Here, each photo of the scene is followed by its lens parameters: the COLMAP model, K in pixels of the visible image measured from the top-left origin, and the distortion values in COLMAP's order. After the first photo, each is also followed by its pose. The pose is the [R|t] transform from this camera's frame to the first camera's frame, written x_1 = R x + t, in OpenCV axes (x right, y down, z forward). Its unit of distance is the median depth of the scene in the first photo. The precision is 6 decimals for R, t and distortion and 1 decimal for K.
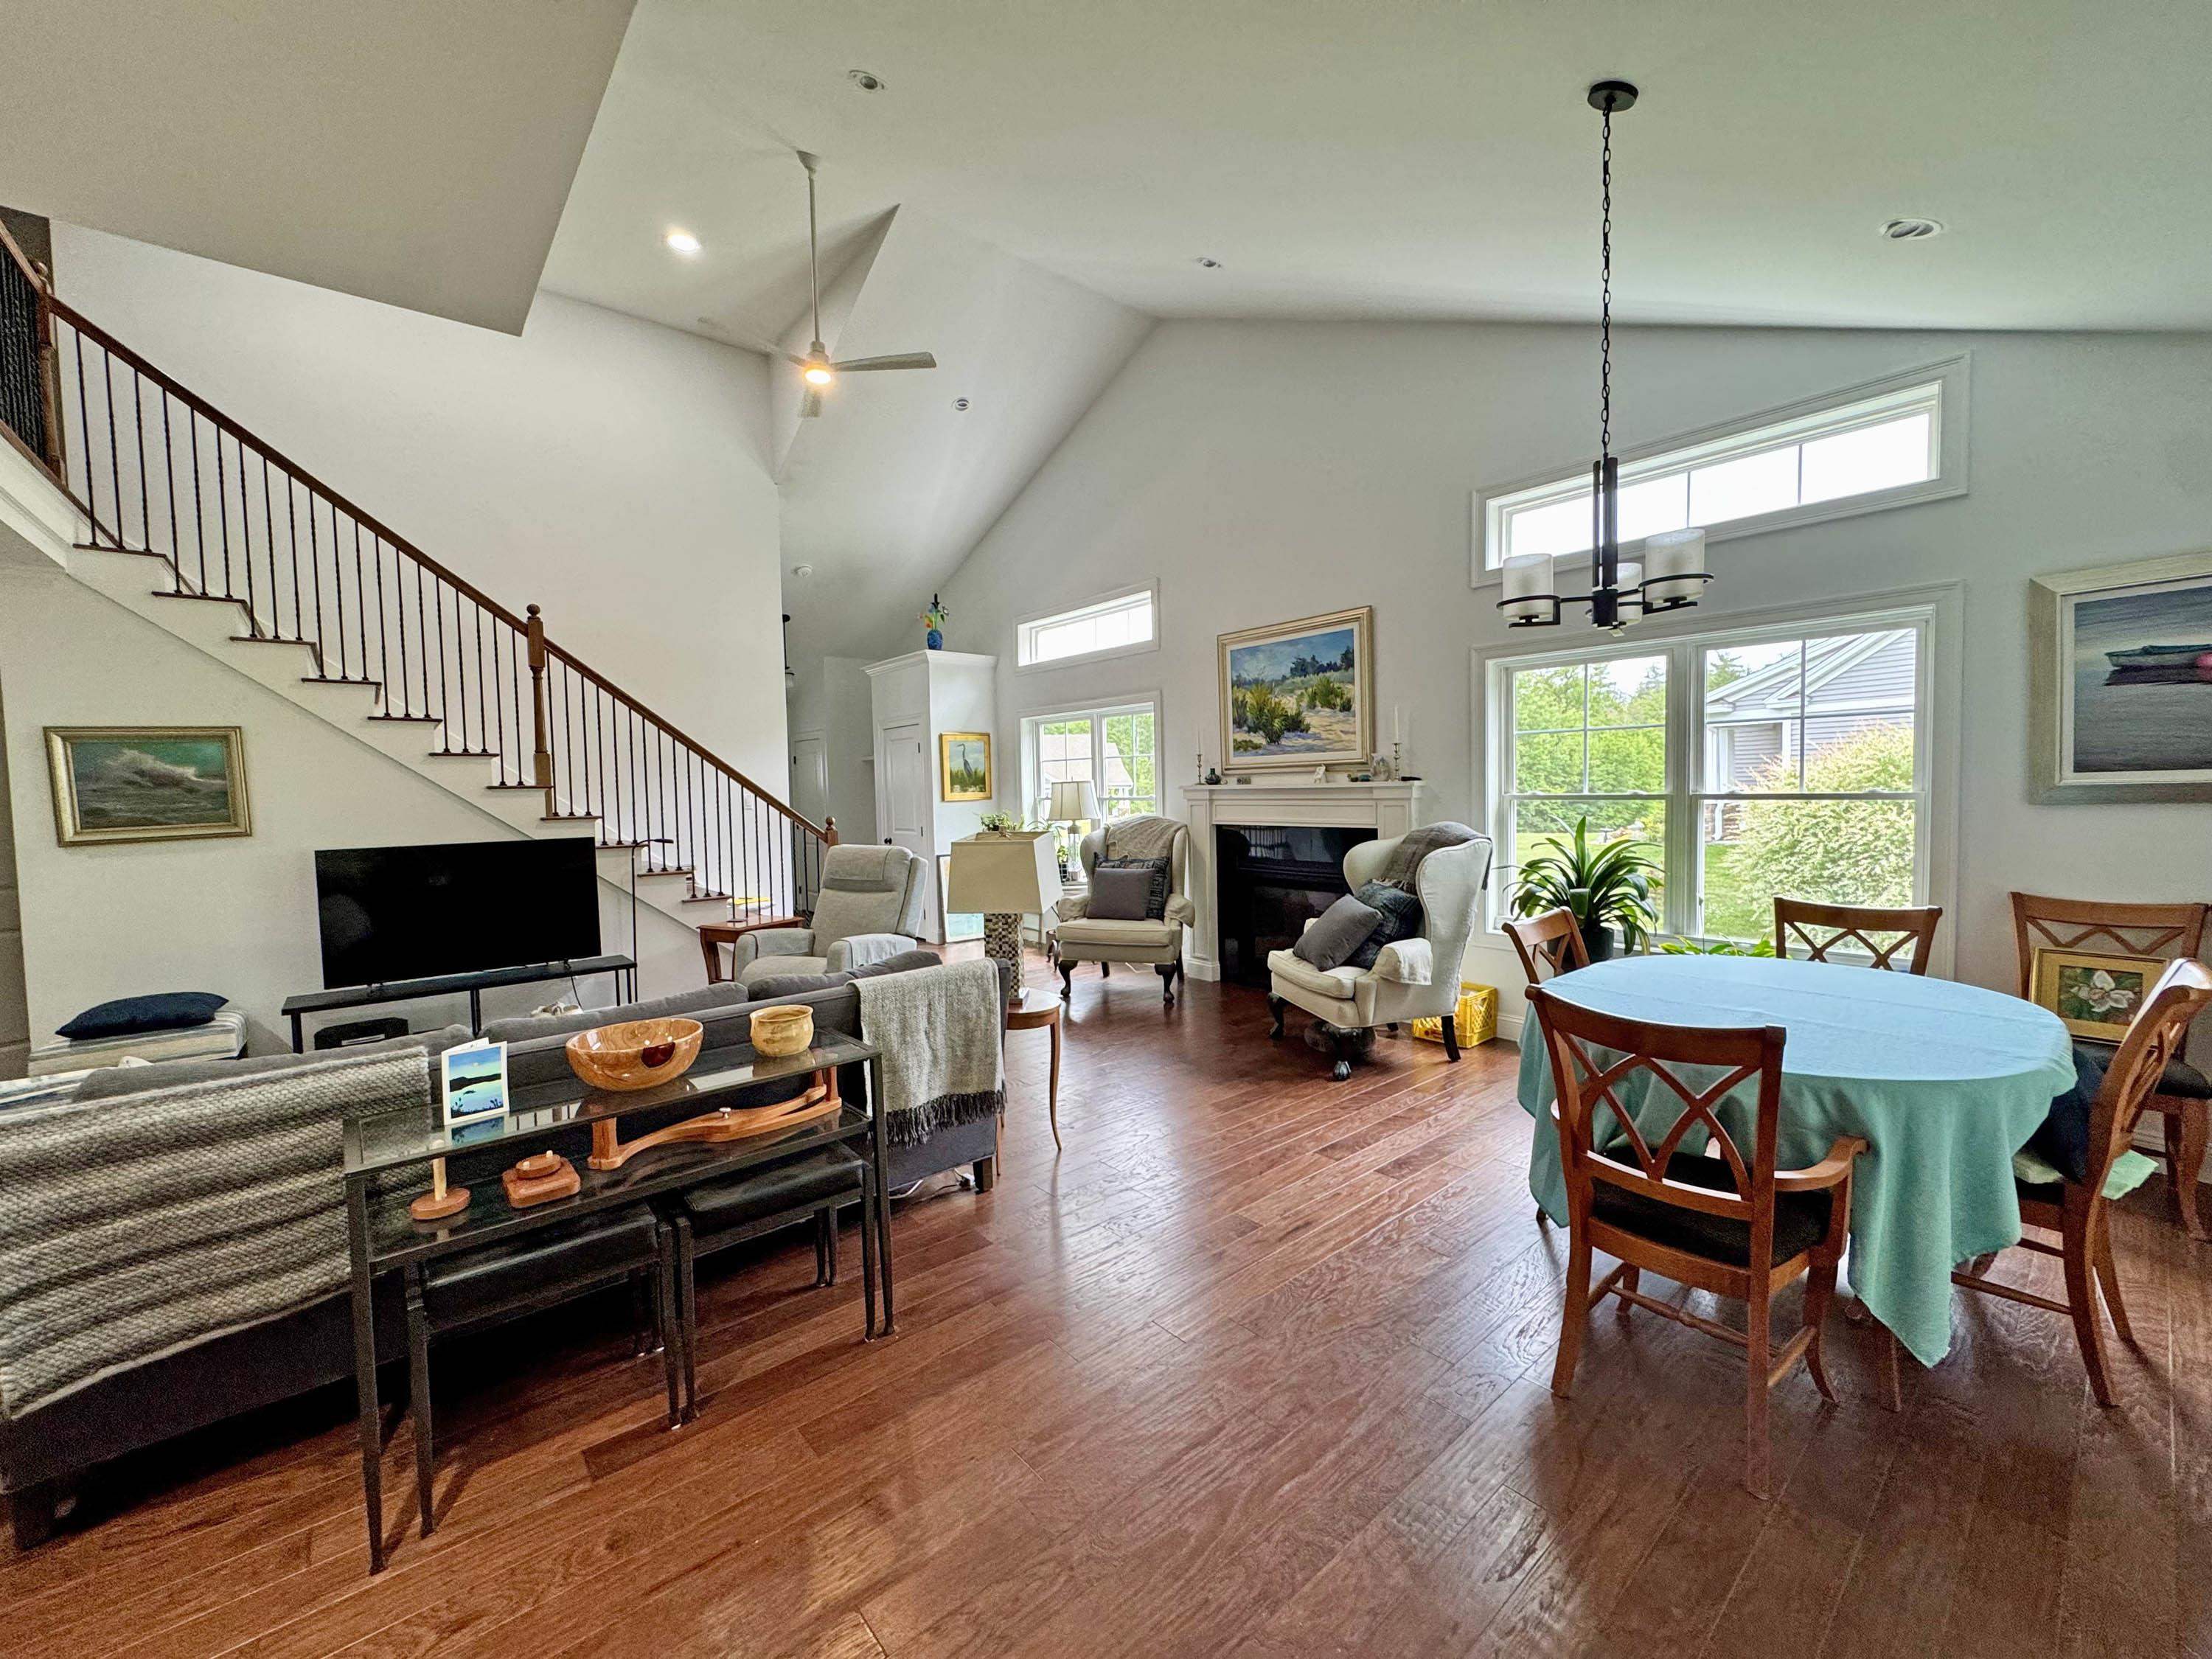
lens RADIAL K [[885.4, 0, 1098.9], [0, 885.4, 827.7], [0, 0, 1]] dist [0.000121, 0.000012]
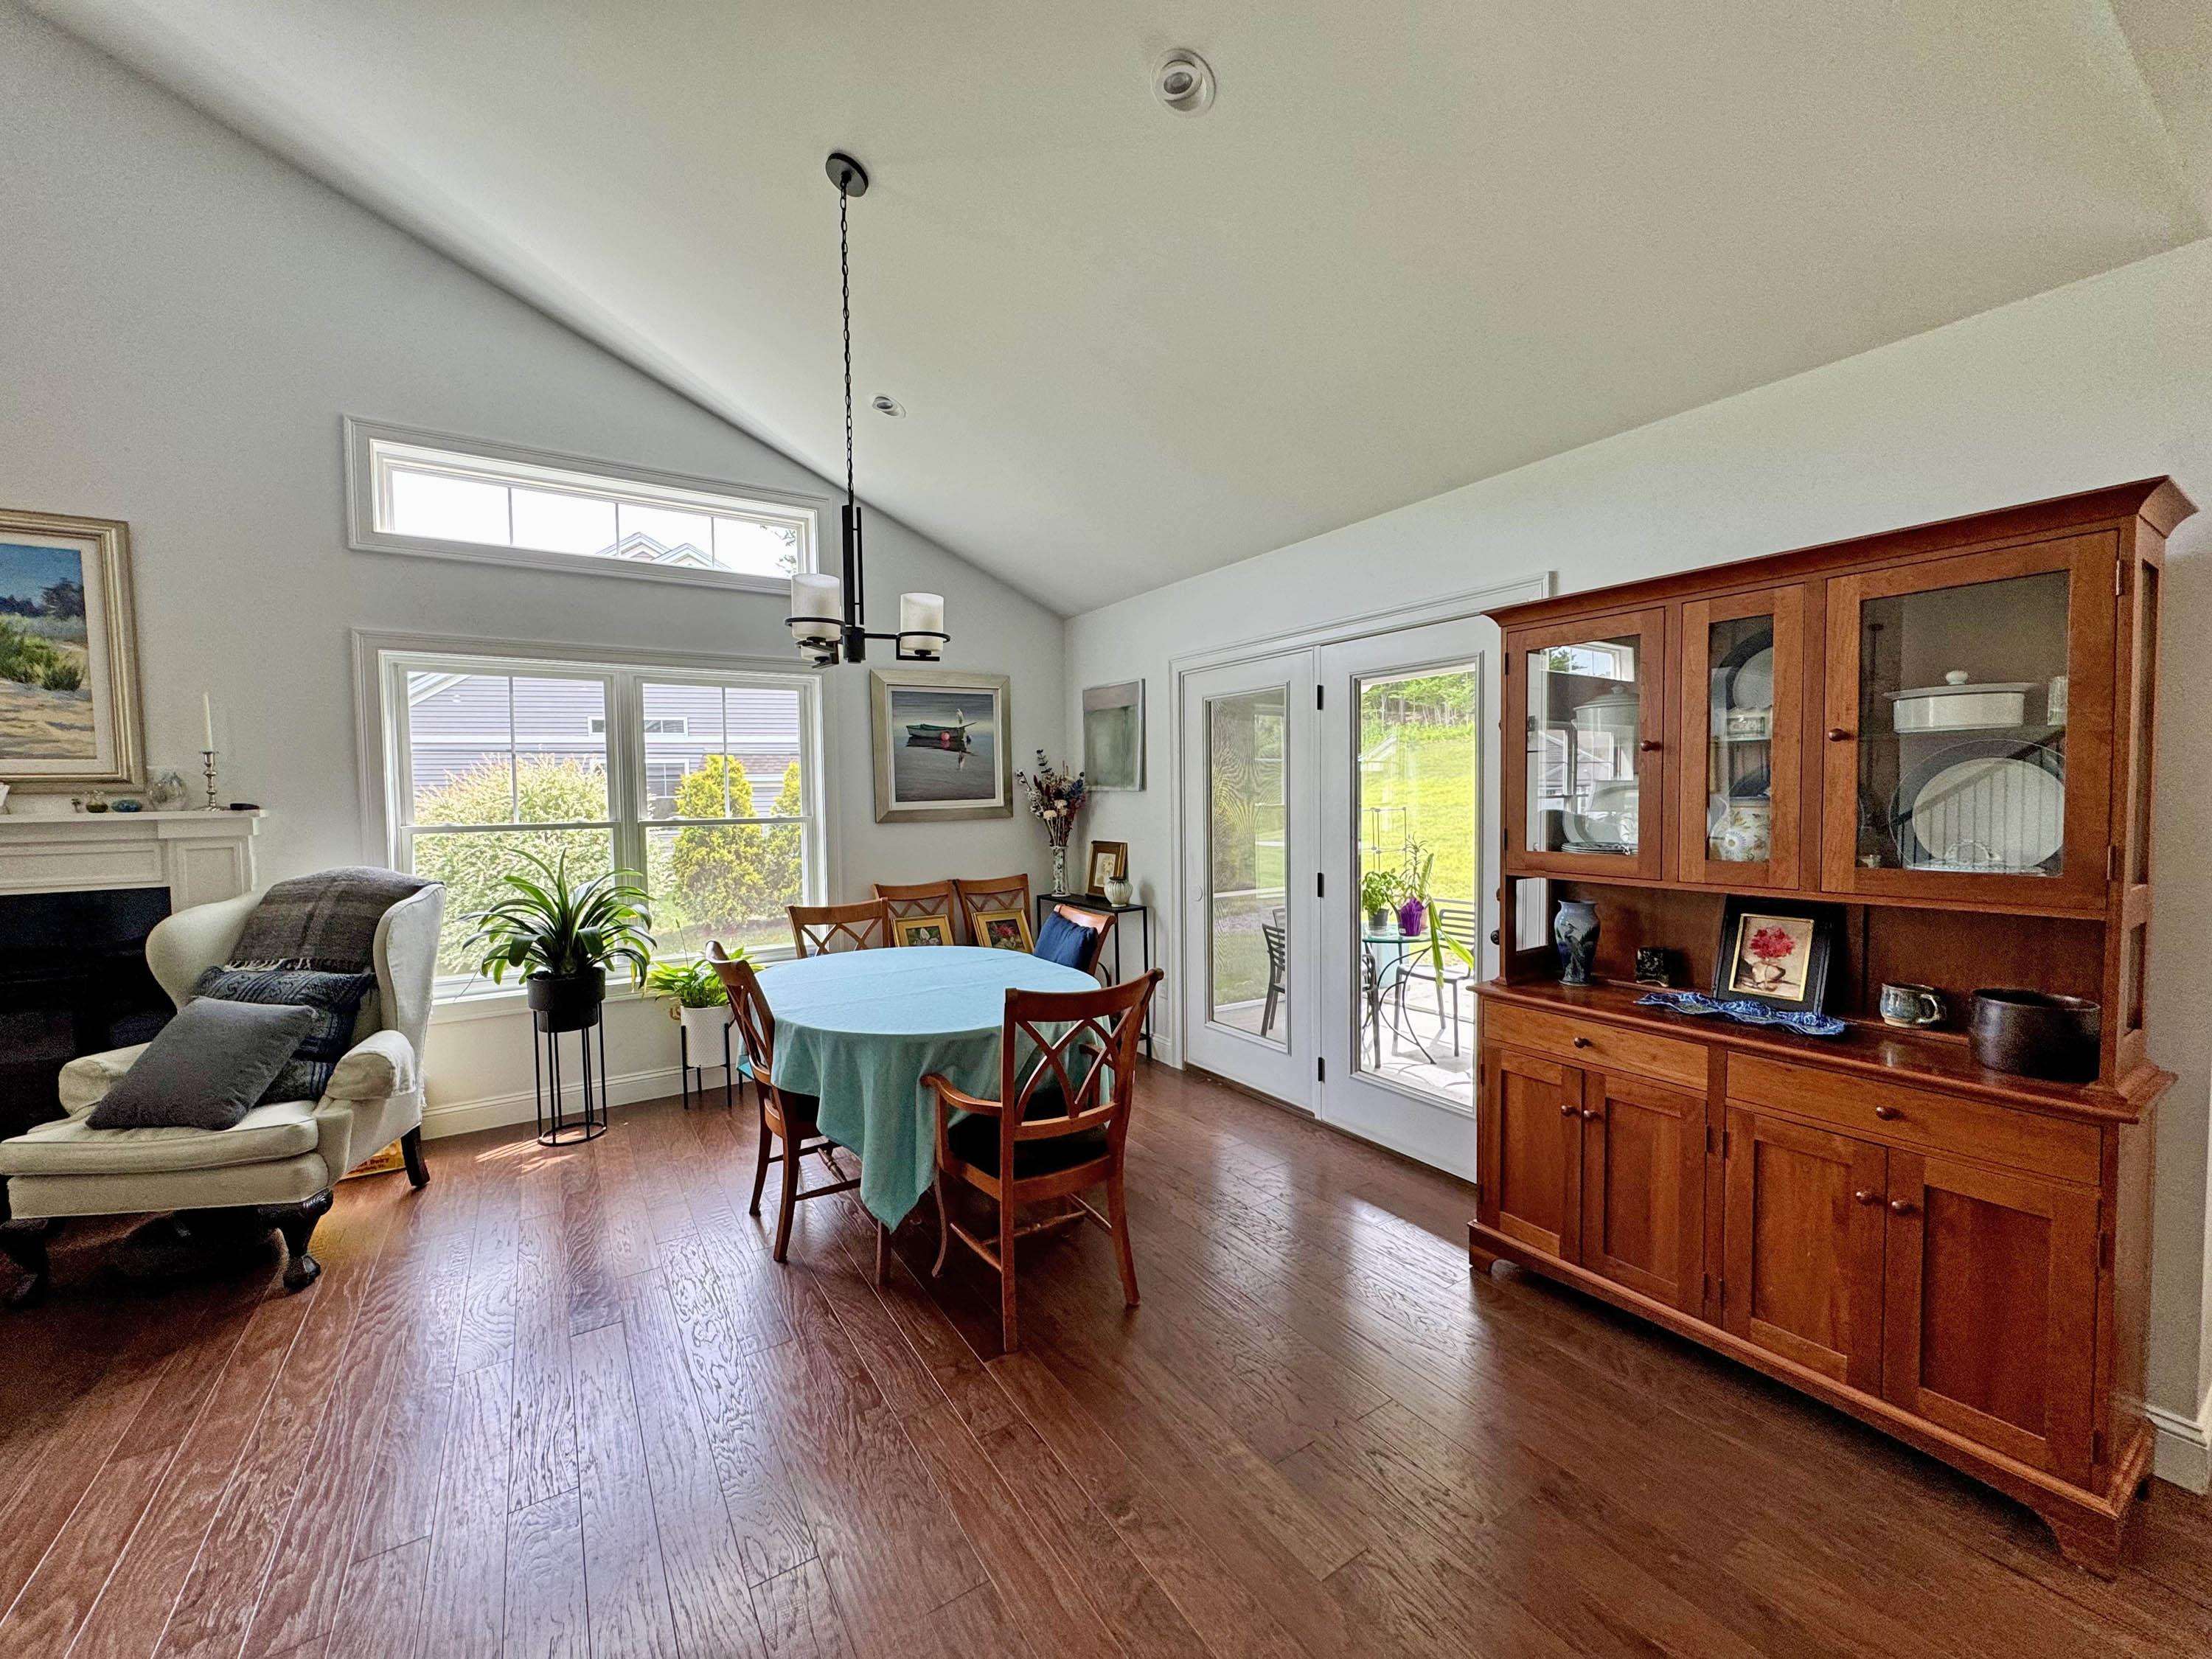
lens RADIAL K [[885.4, 0, 1097.6], [0, 885.4, 829.4], [0, 0, 1]] dist [0.000121, 0.000012]
pose [[0.124177, -0.022879, 0.991996, -0.238384], [0.058088, 0.998187, 0.015750, -0.012562], [-0.990558, 0.055667, 0.125281, 0.303033]]
